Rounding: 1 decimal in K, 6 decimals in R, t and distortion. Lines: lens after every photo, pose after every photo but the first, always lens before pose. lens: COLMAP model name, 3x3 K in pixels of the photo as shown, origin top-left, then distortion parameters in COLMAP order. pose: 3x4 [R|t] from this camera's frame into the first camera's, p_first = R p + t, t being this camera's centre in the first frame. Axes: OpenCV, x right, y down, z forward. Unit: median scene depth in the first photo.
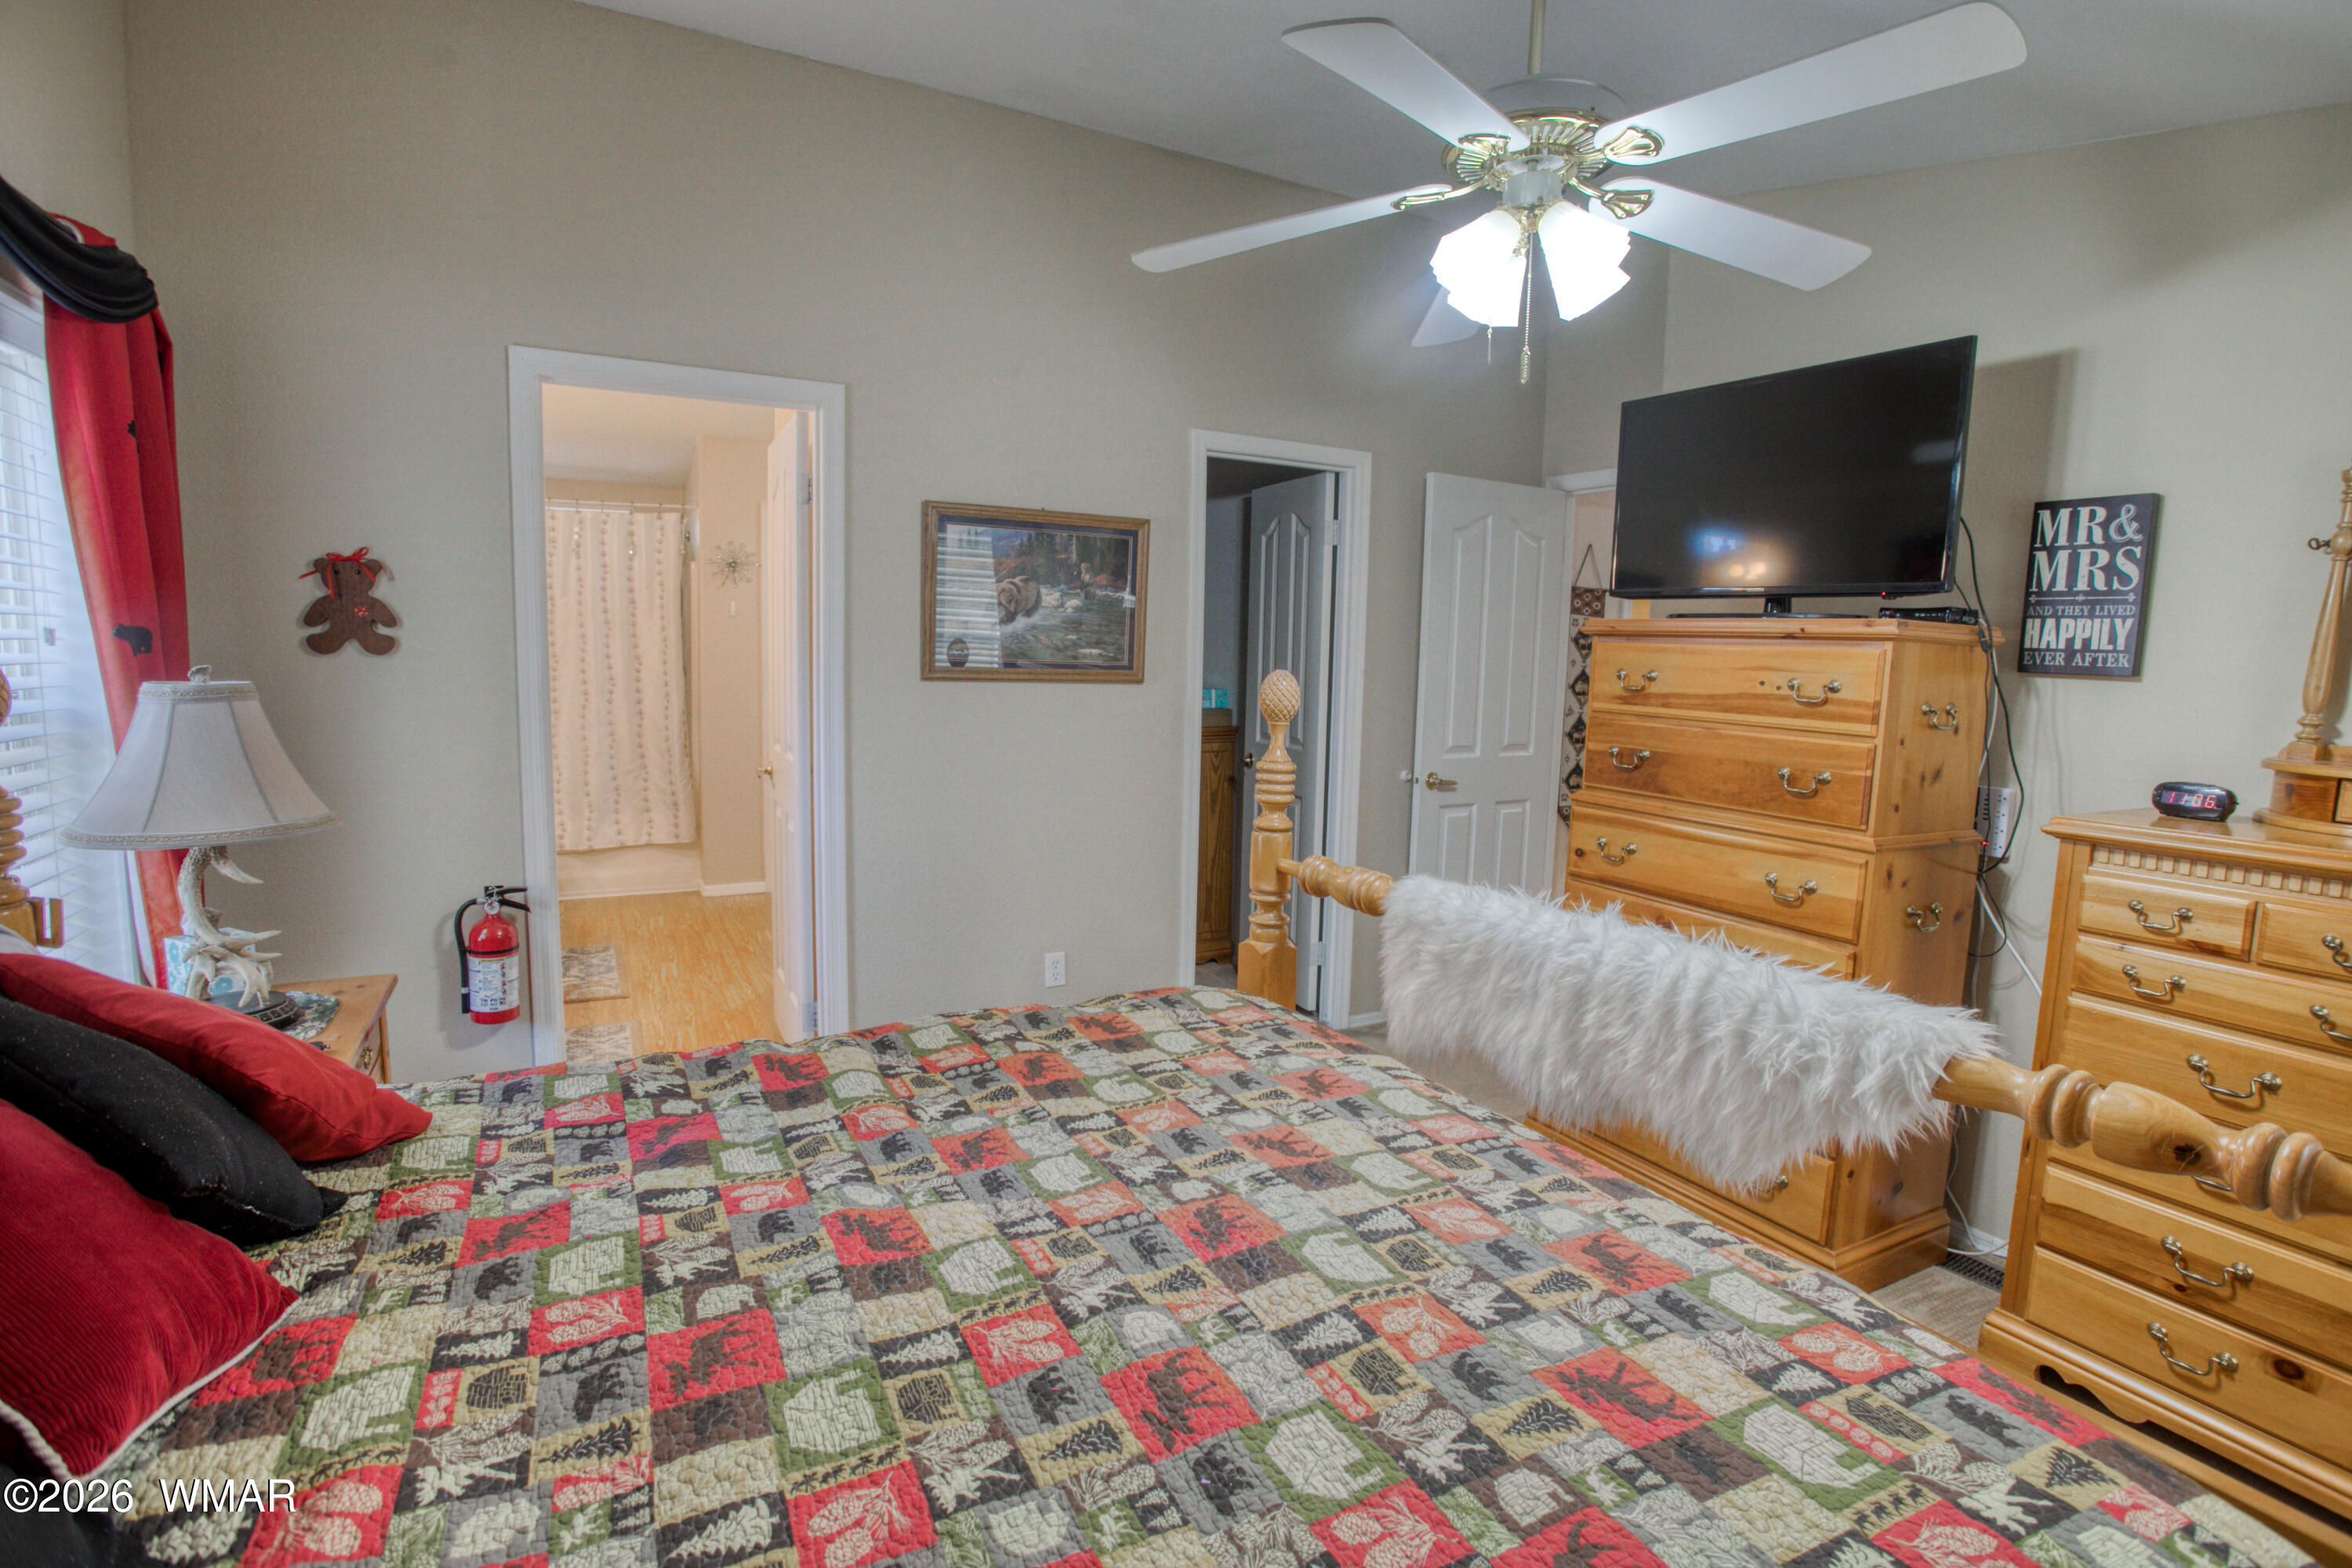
lens RADIAL K [[1155.1, 0, 1173.5], [0, 1155.1, 774.4], [0, 0, 1]] dist [-0.063088, 0.023105]
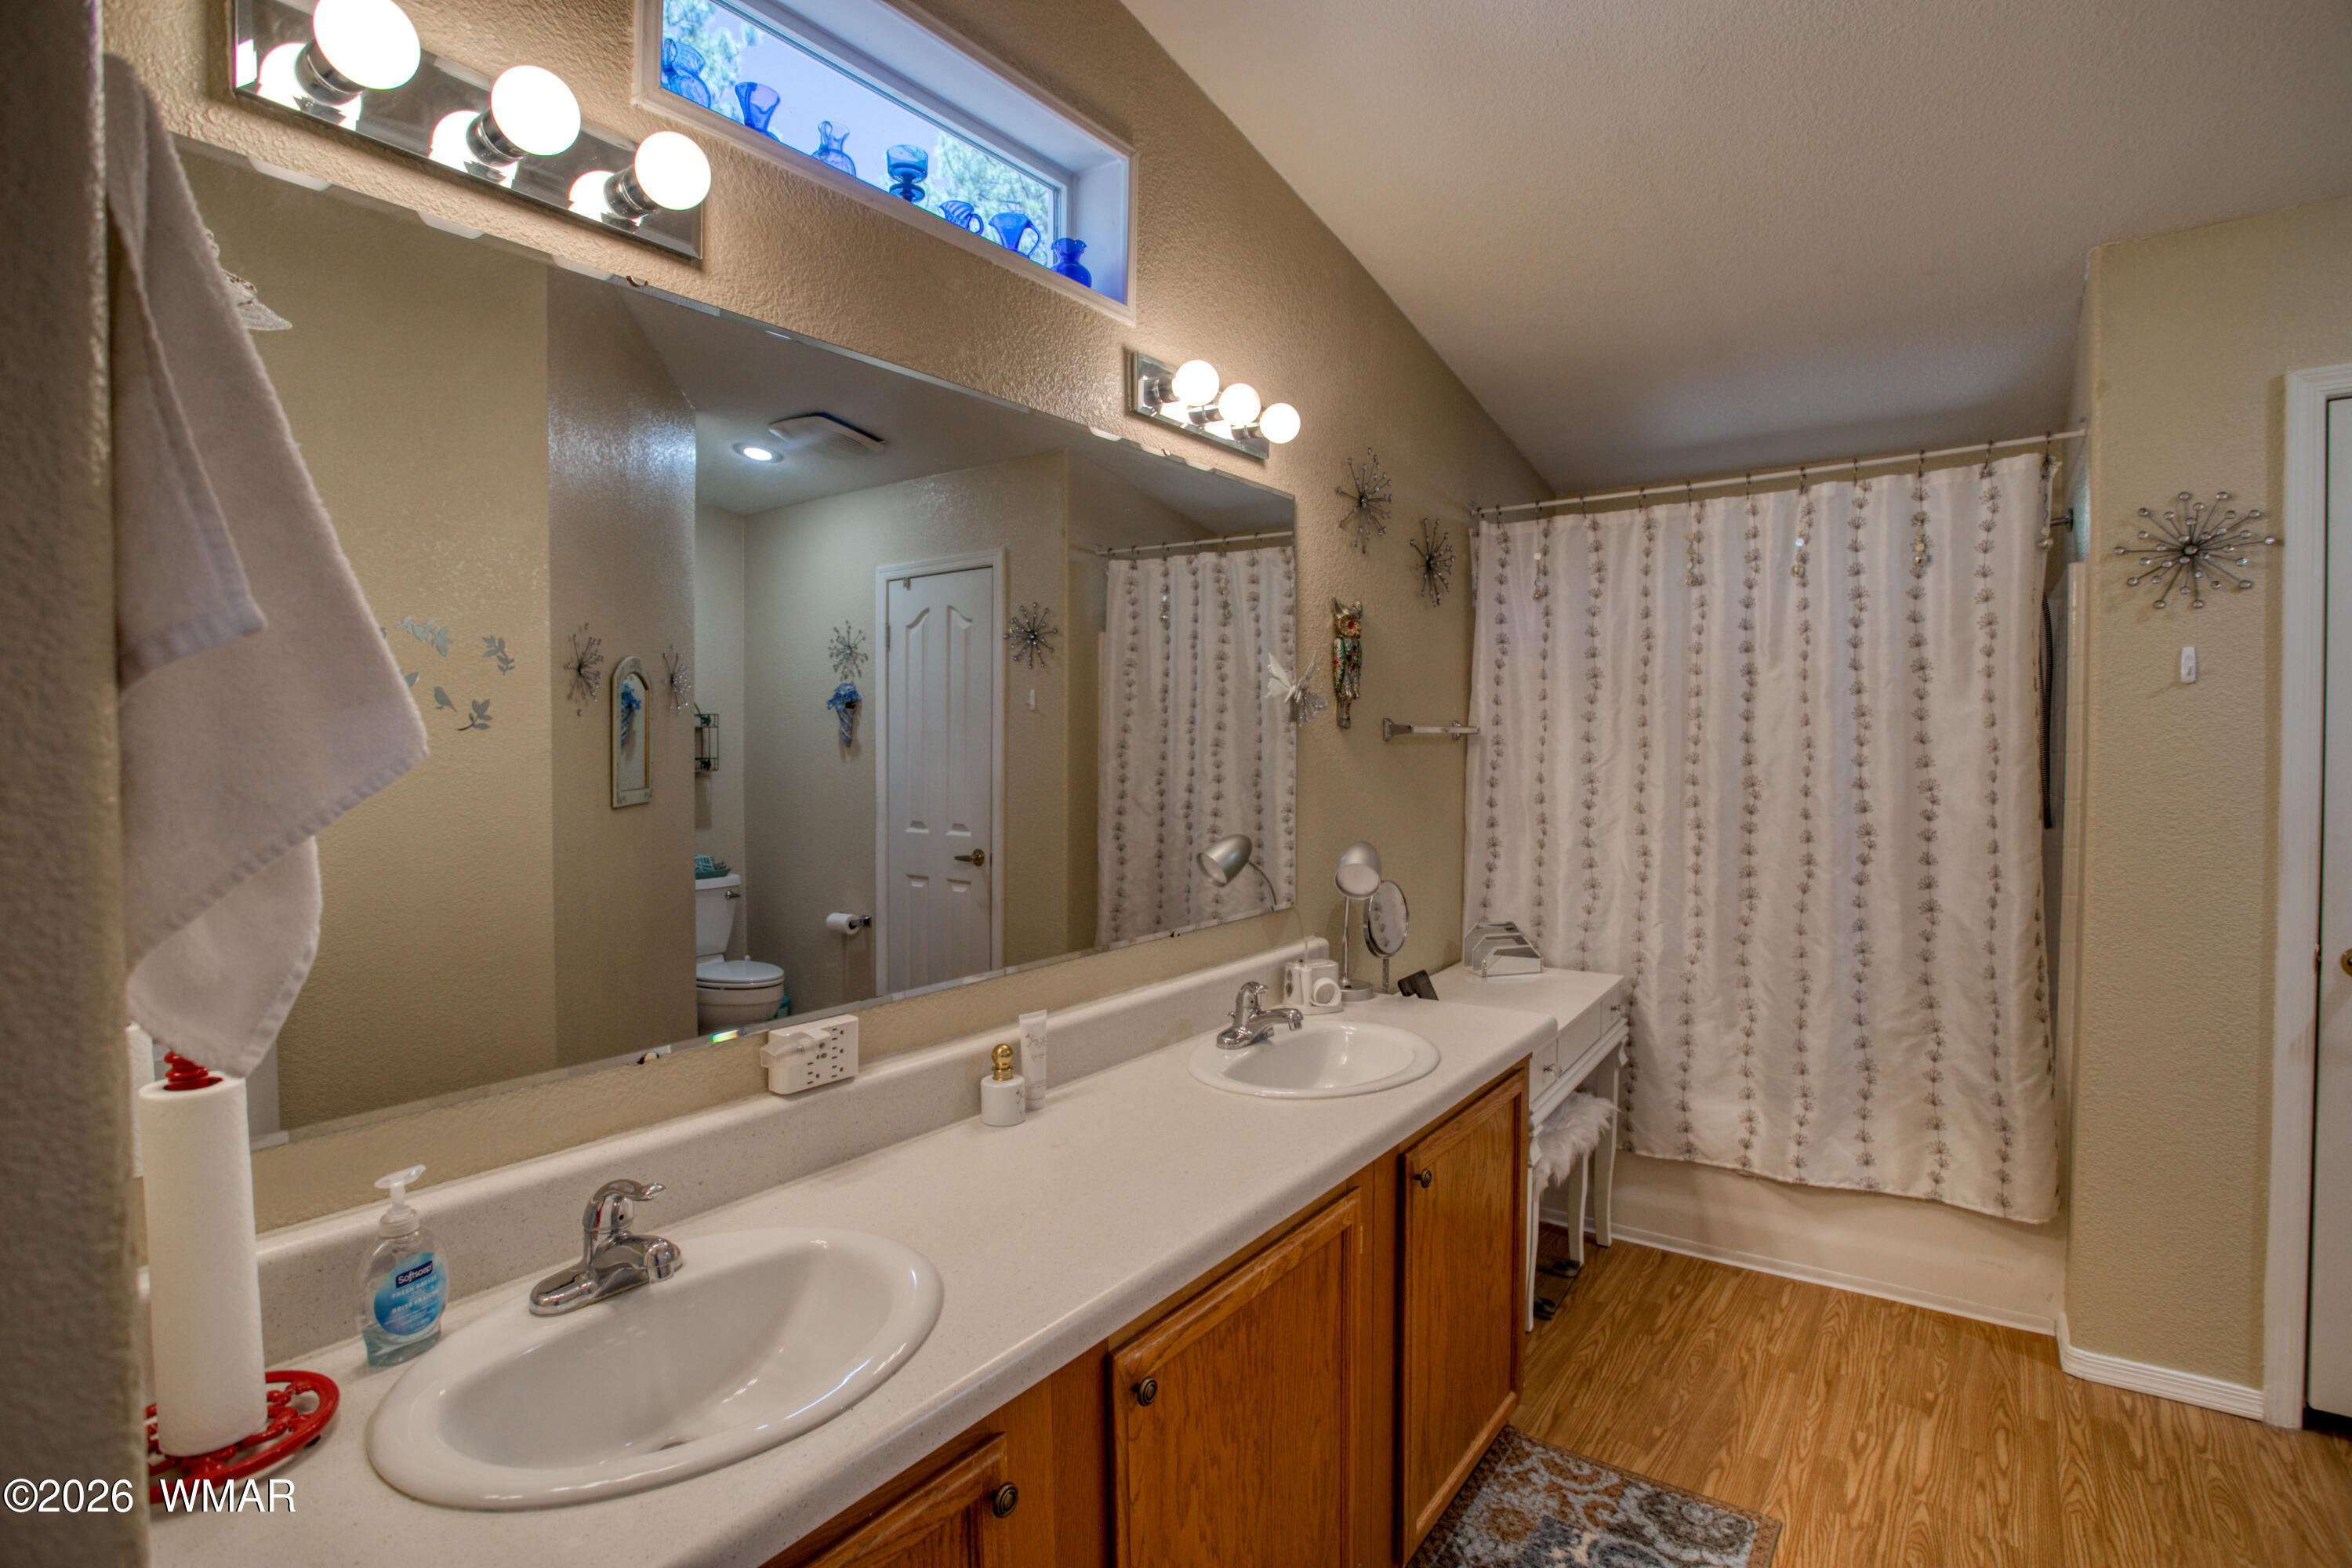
lens RADIAL K [[1155.1, 0, 1173.5], [0, 1155.1, 774.4], [0, 0, 1]] dist [-0.063088, 0.023105]
pose [[0.474051, -0.005309, -0.880481, -0.216391], [-0.081533, 0.995421, -0.049900, -0.060692], [0.876714, 0.095443, 0.471447, 0.523131]]
